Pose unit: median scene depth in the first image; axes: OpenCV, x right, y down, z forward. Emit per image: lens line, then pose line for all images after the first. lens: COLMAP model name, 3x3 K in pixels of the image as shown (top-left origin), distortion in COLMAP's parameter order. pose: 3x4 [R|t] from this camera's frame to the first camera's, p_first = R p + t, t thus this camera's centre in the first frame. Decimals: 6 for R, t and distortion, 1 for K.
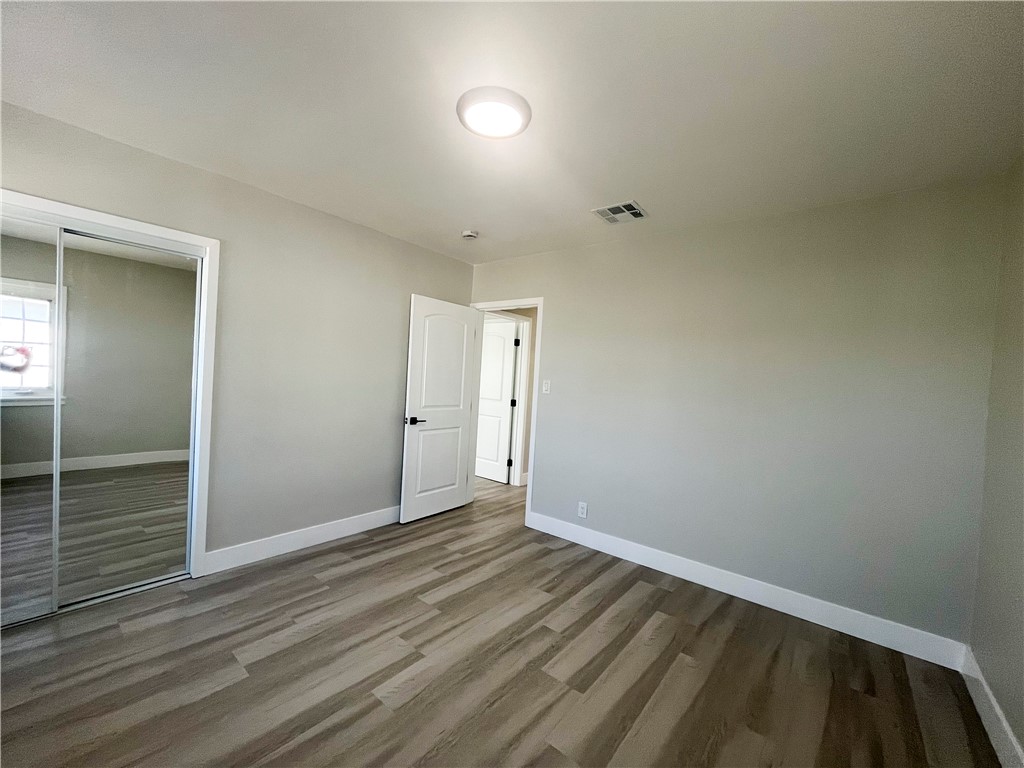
lens RADIAL K [[422.1, 0, 507.6], [0, 422.1, 384.7], [0, 0, 1]] dist [-0.000059, -0.000226]
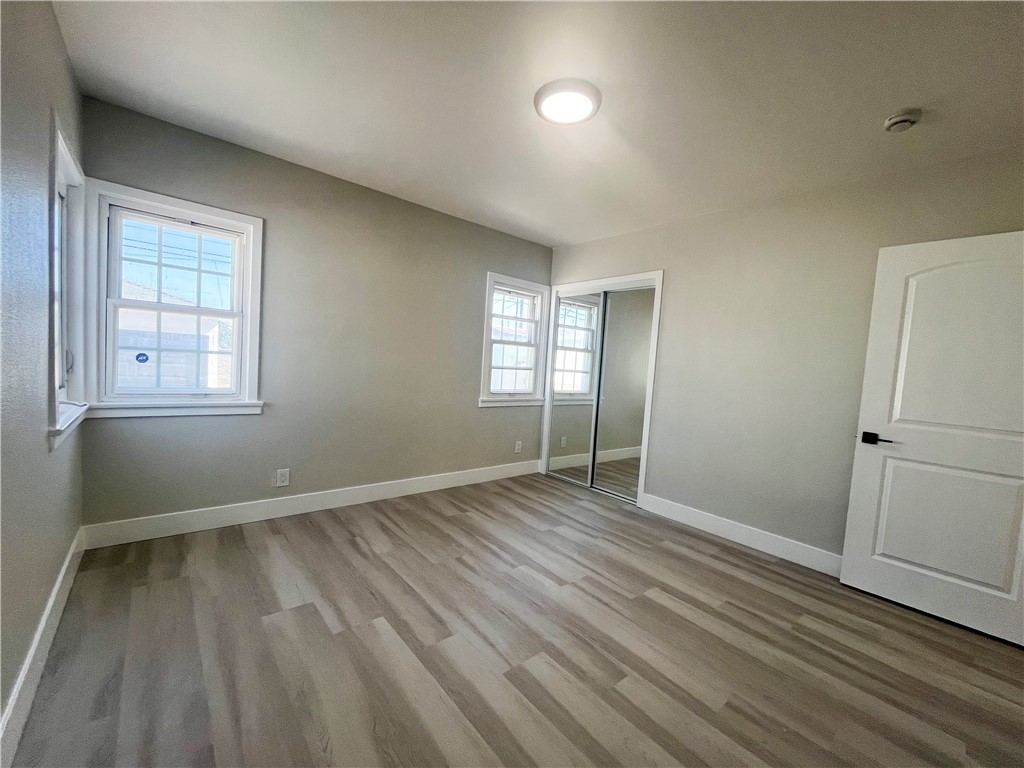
lens RADIAL K [[422.1, 0, 512.1], [0, 422.1, 382.7], [0, 0, 1]] dist [-0.000059, -0.000226]
pose [[-0.188648, -0.021287, -0.981814, 0.704794], [-0.096360, 0.995342, -0.003065, 0.071783], [0.977306, 0.094029, -0.189821, 0.740043]]
